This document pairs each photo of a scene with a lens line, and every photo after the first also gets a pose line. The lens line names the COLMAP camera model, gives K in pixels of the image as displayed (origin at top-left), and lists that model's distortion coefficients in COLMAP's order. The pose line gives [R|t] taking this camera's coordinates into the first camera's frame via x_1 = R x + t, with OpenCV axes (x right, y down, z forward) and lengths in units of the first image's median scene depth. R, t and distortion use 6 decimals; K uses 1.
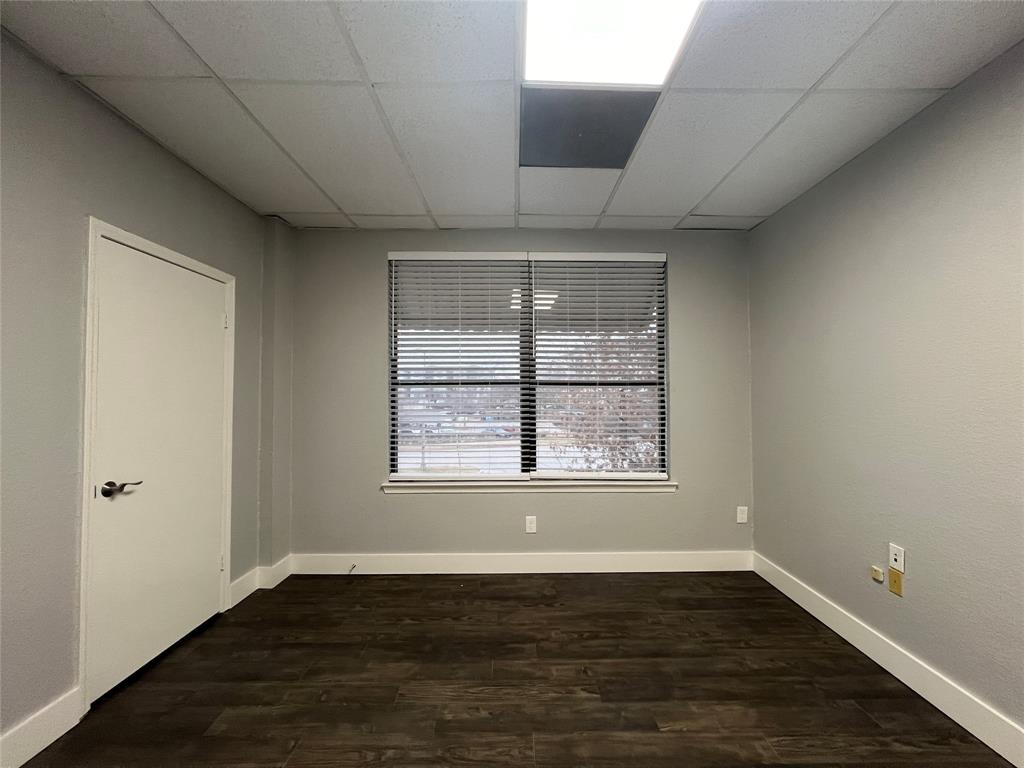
lens RADIAL K [[408.1, 0, 515.0], [0, 408.1, 385.5], [0, 0, 1]] dist [-0.001890, 0.000066]
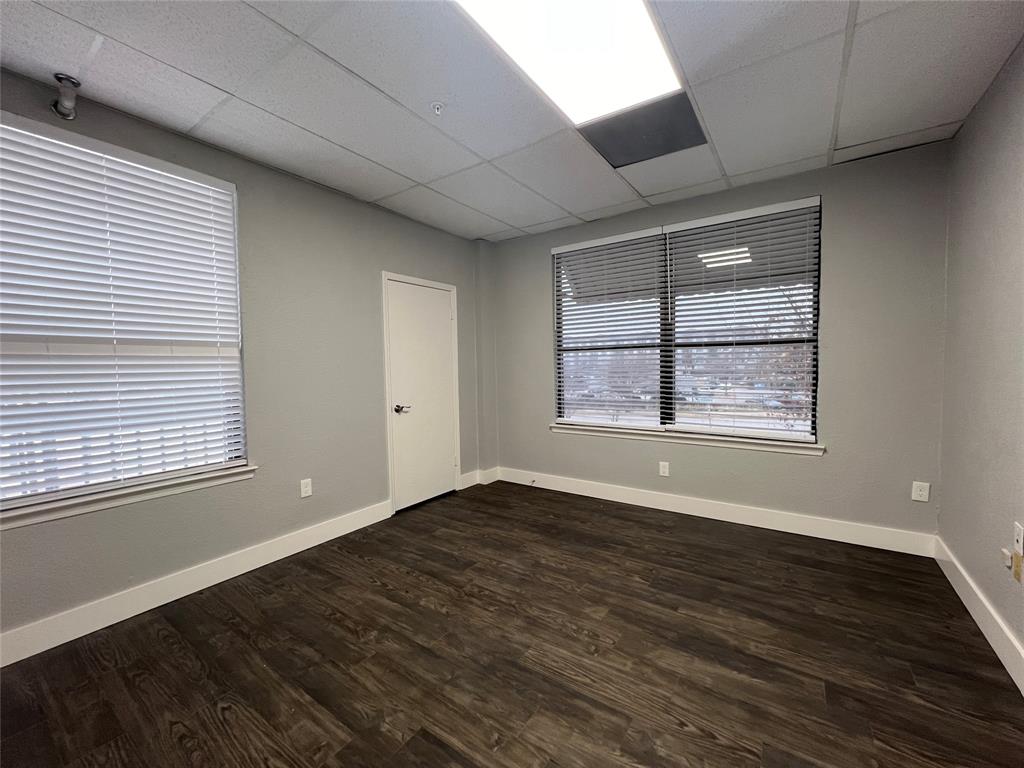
lens RADIAL K [[408.1, 0, 515.0], [0, 408.1, 385.5], [0, 0, 1]] dist [-0.001890, 0.000066]
pose [[0.817600, 0.017062, -0.575534, 0.425136], [0.031538, 0.996733, 0.074352, 0.008581], [0.574922, -0.078942, 0.814391, -0.192865]]
